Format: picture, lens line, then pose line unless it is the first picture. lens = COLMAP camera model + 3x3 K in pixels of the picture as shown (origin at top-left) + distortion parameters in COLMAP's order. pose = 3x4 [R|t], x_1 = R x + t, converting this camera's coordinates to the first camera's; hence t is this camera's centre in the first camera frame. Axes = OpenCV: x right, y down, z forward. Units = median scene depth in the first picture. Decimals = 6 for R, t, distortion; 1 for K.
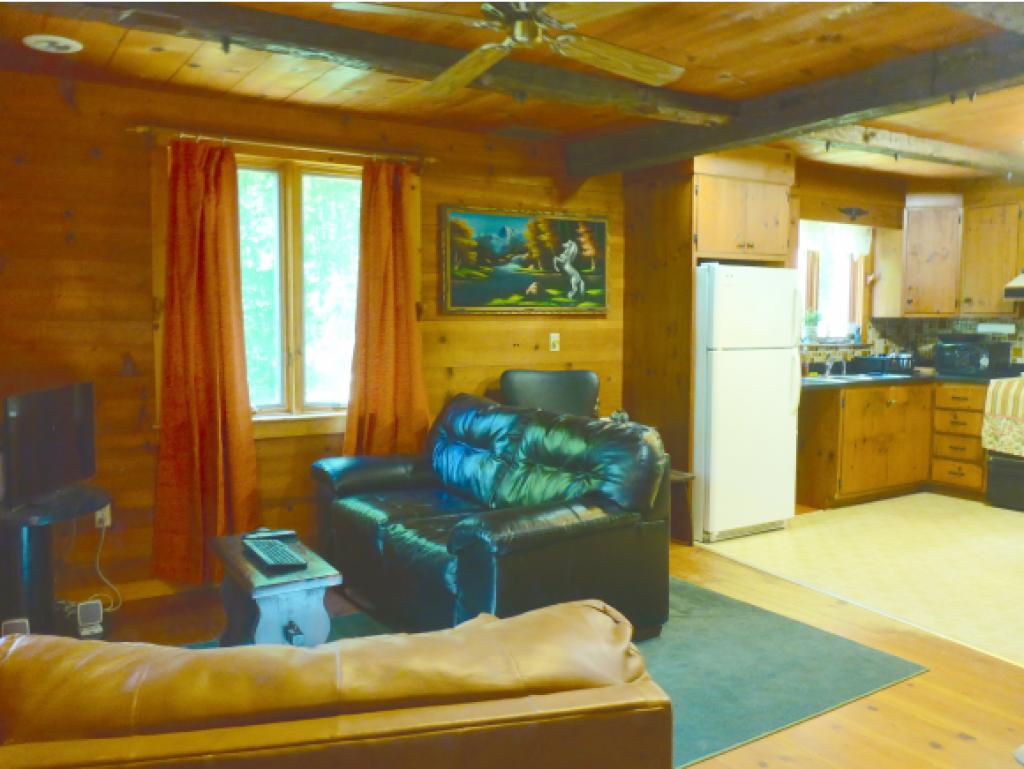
lens RADIAL K [[871.2, 0, 507.2], [0, 871.2, 389.3], [0, 0, 1]] dist [-0.025061, 0.010315]
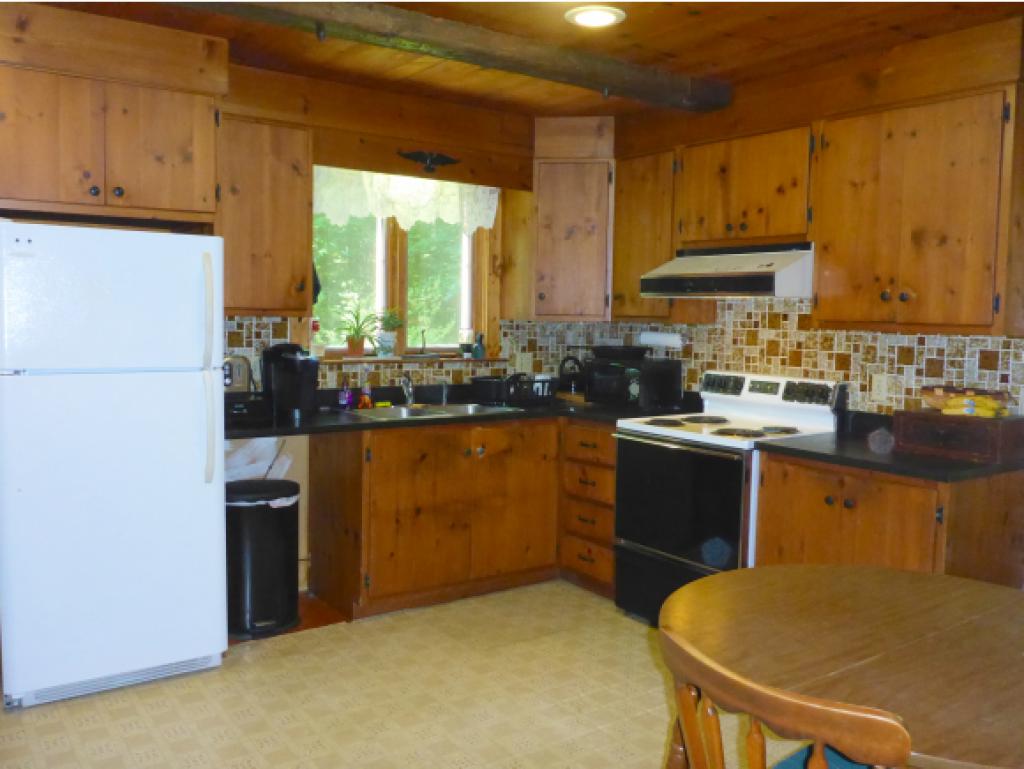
lens RADIAL K [[871.2, 0, 508.8], [0, 871.2, 379.9], [0, 0, 1]] dist [-0.025061, 0.010315]
pose [[0.998792, 0.013303, 0.047304, 0.437849], [-0.012837, 0.999866, -0.010127, -0.031920], [-0.047432, 0.009507, 0.998829, 0.348100]]
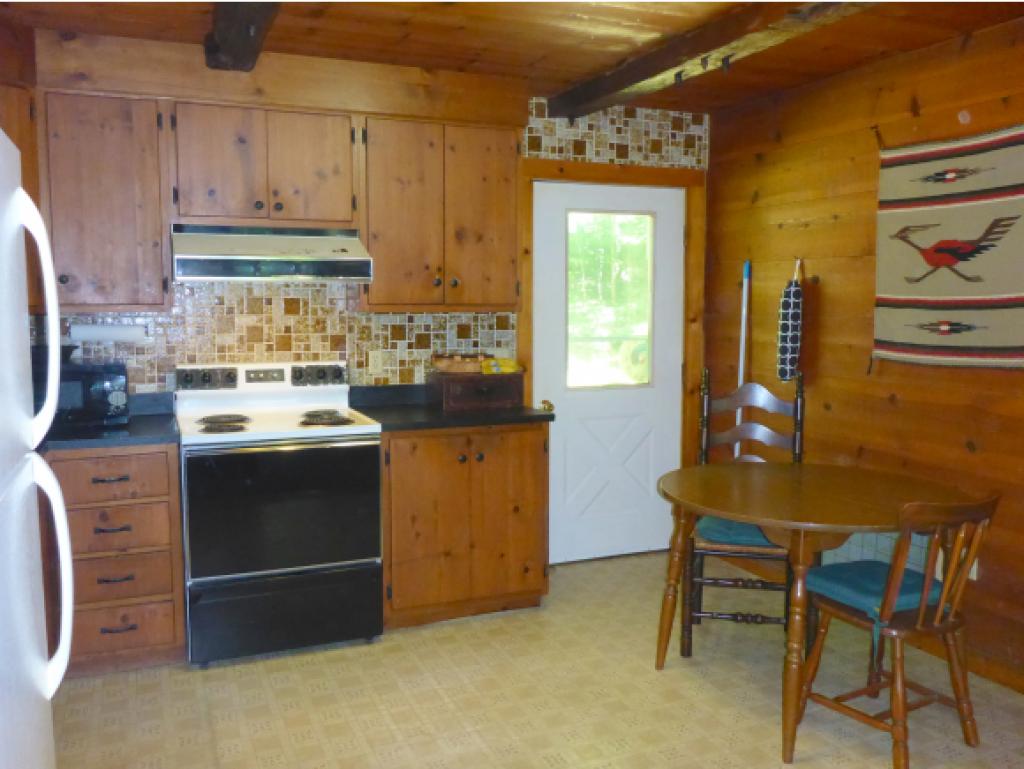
lens RADIAL K [[871.2, 0, 509.7], [0, 871.2, 380.4], [0, 0, 1]] dist [-0.025061, 0.010315]
pose [[0.169780, -0.093872, 0.981001, 0.086780], [0.086381, 0.993039, 0.080075, -0.066069], [-0.981689, 0.071145, 0.176707, 0.700662]]
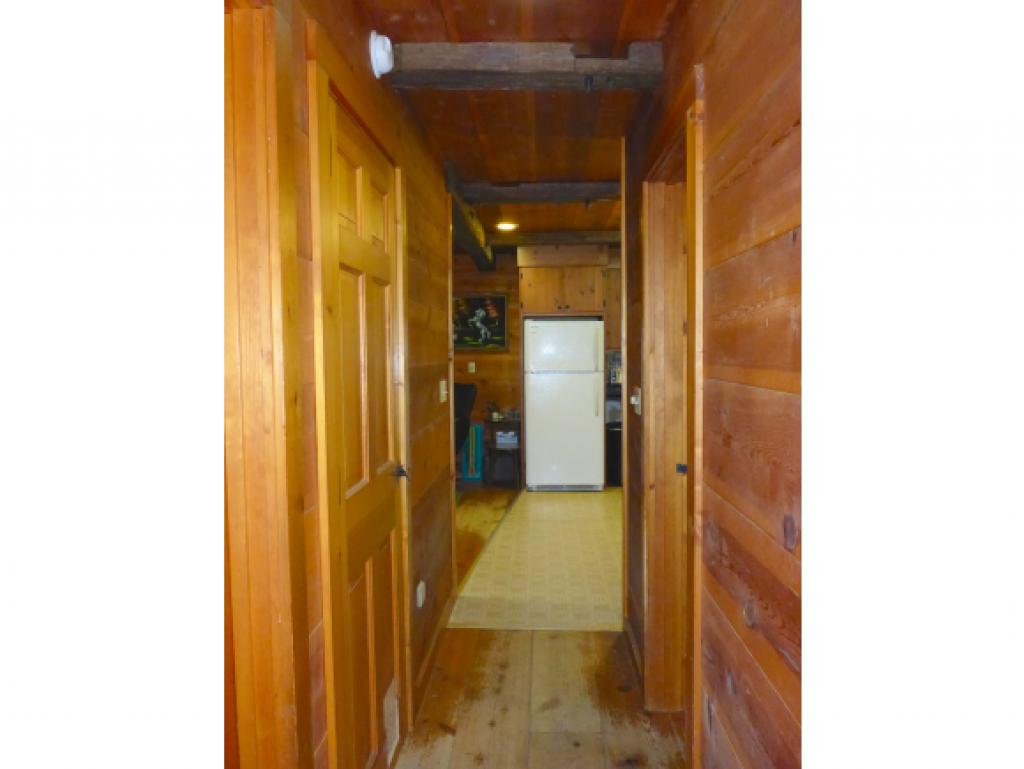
lens RADIAL K [[871.2, 0, 513.3], [0, 871.2, 384.4], [0, 0, 1]] dist [-0.025061, 0.010315]
pose [[0.786419, 0.010850, -0.617598, 1.009509], [-0.044669, 0.998227, -0.039341, 0.037092], [0.616076, 0.058526, 0.785510, -0.260170]]
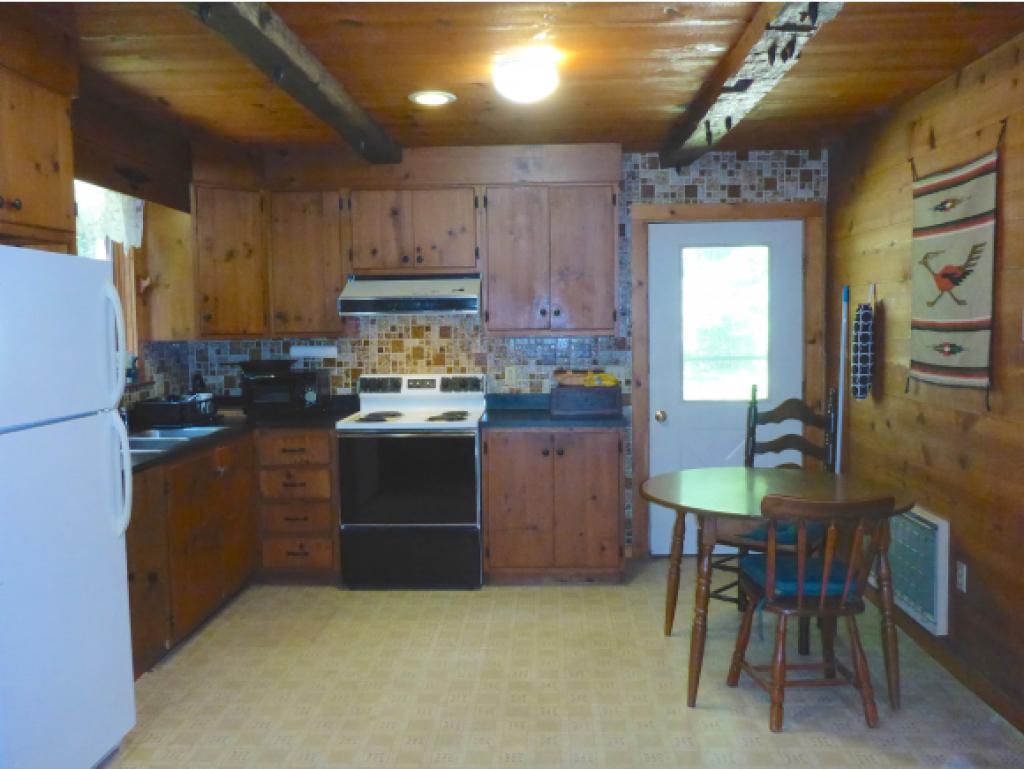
lens RADIAL K [[871.2, 0, 510.3], [0, 871.2, 379.8], [0, 0, 1]] dist [-0.025061, 0.010315]
pose [[0.577487, -0.065217, 0.813791, 0.039013], [0.086116, 0.996109, 0.018717, -0.047275], [-0.811845, 0.059272, 0.580856, 0.433972]]
